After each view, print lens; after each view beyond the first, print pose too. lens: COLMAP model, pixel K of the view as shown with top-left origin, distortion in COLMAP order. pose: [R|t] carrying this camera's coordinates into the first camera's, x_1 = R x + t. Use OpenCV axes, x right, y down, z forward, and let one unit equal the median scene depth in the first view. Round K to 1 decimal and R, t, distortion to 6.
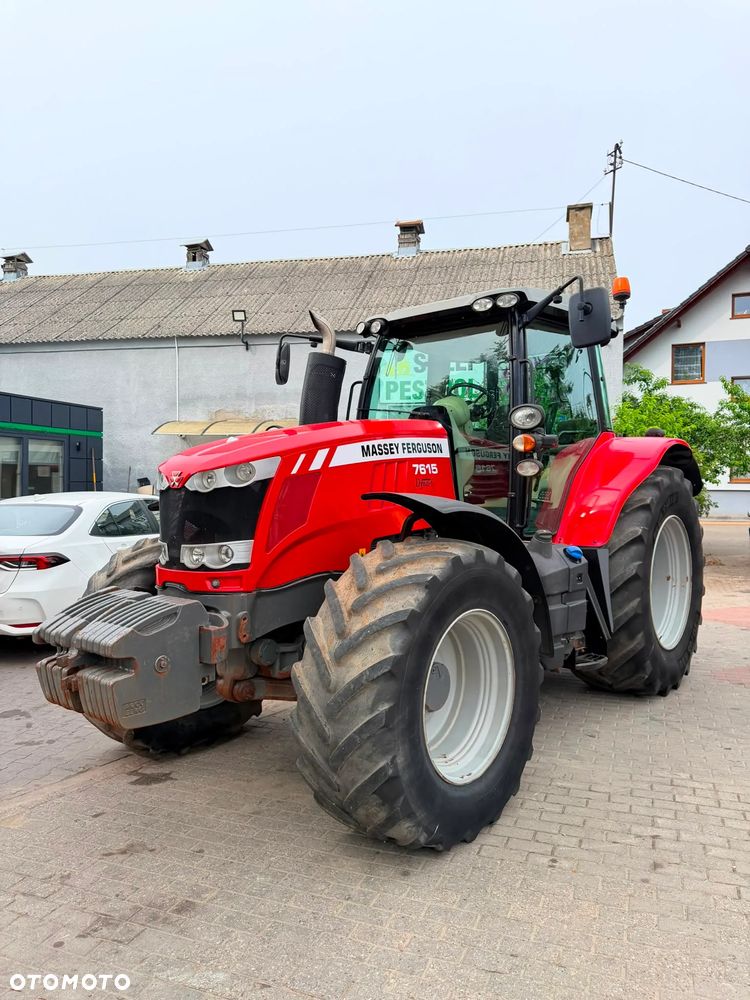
lens RADIAL K [[703.7, 0, 376.2], [0, 703.7, 497.8], [0, 0, 1]] dist [0.072930, -0.103778]
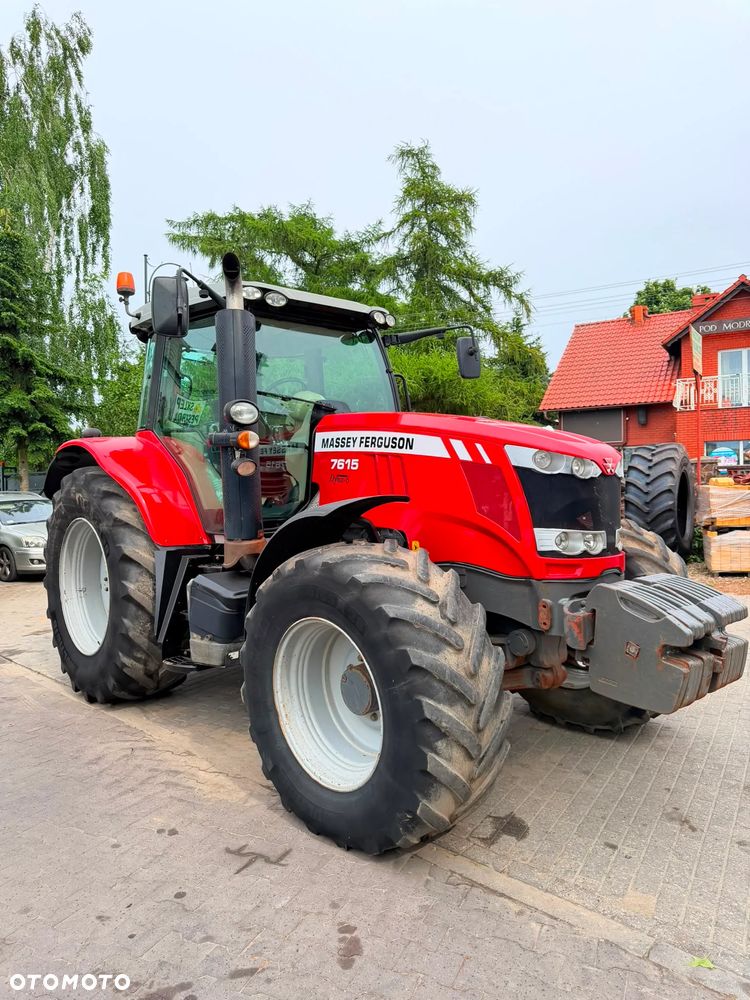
lens RADIAL K [[703.7, 0, 376.2], [0, 703.7, 497.8], [0, 0, 1]] dist [0.072930, -0.103778]
pose [[0.162088, -0.024407, 0.986474, -1.121460], [0.038923, 0.999074, 0.018323, -0.010438], [-0.986008, 0.035427, 0.162888, 0.976548]]
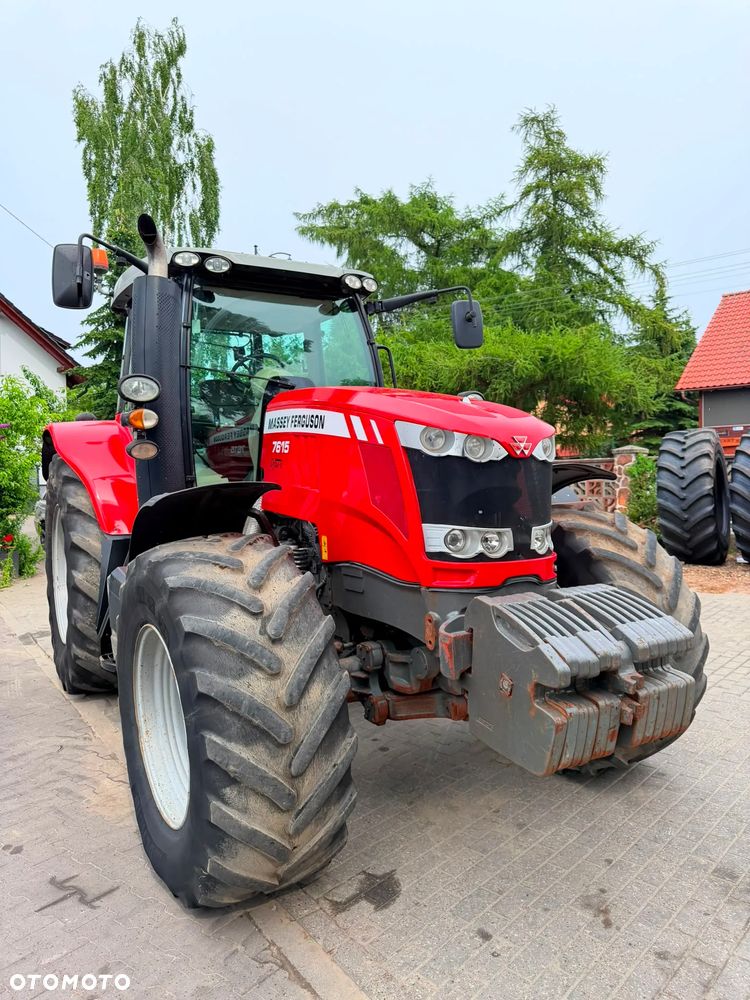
lens RADIAL K [[703.6, 0, 370.7], [0, 703.6, 495.4], [0, 0, 1]] dist [0.075618, -0.103084]
pose [[0.361703, -0.037554, 0.931537, -0.909817], [0.036404, 0.998995, 0.026139, 0.001718], [-0.931582, 0.024457, 0.362707, 0.730168]]
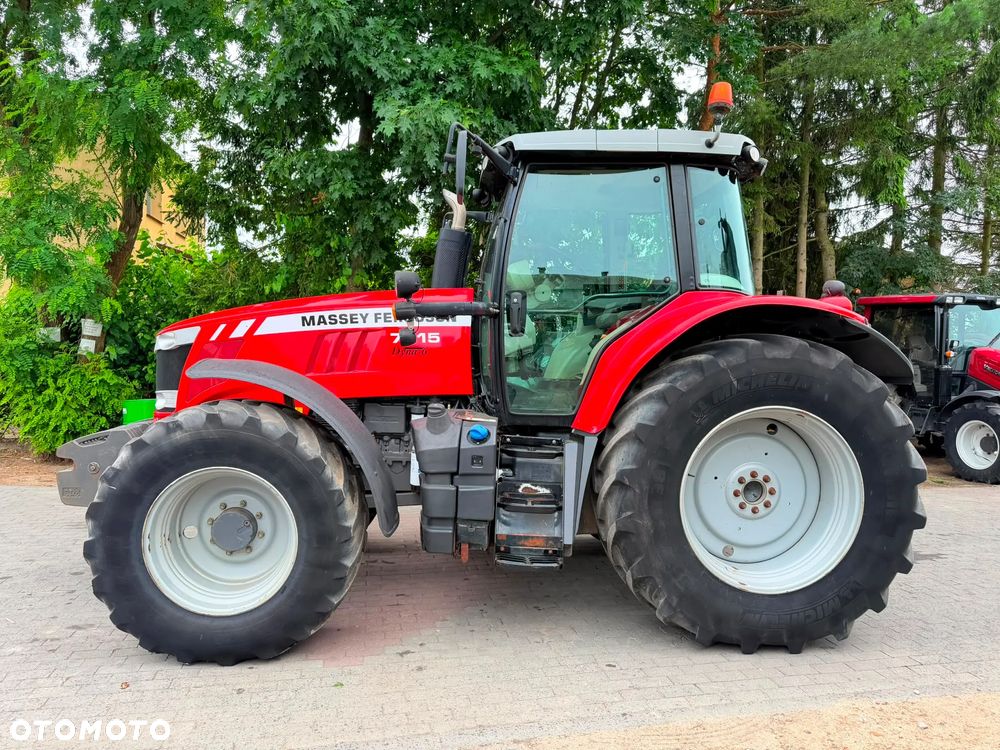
lens RADIAL K [[692.0, 0, 493.1], [0, 692.0, 375.8], [0, 0, 1]] dist [0.077927, -0.091355]
pose [[0.692547, 0.045620, -0.719929, 0.975112], [-0.034143, 0.998953, 0.030458, -0.022476], [0.720565, 0.003487, 0.693379, 0.430965]]
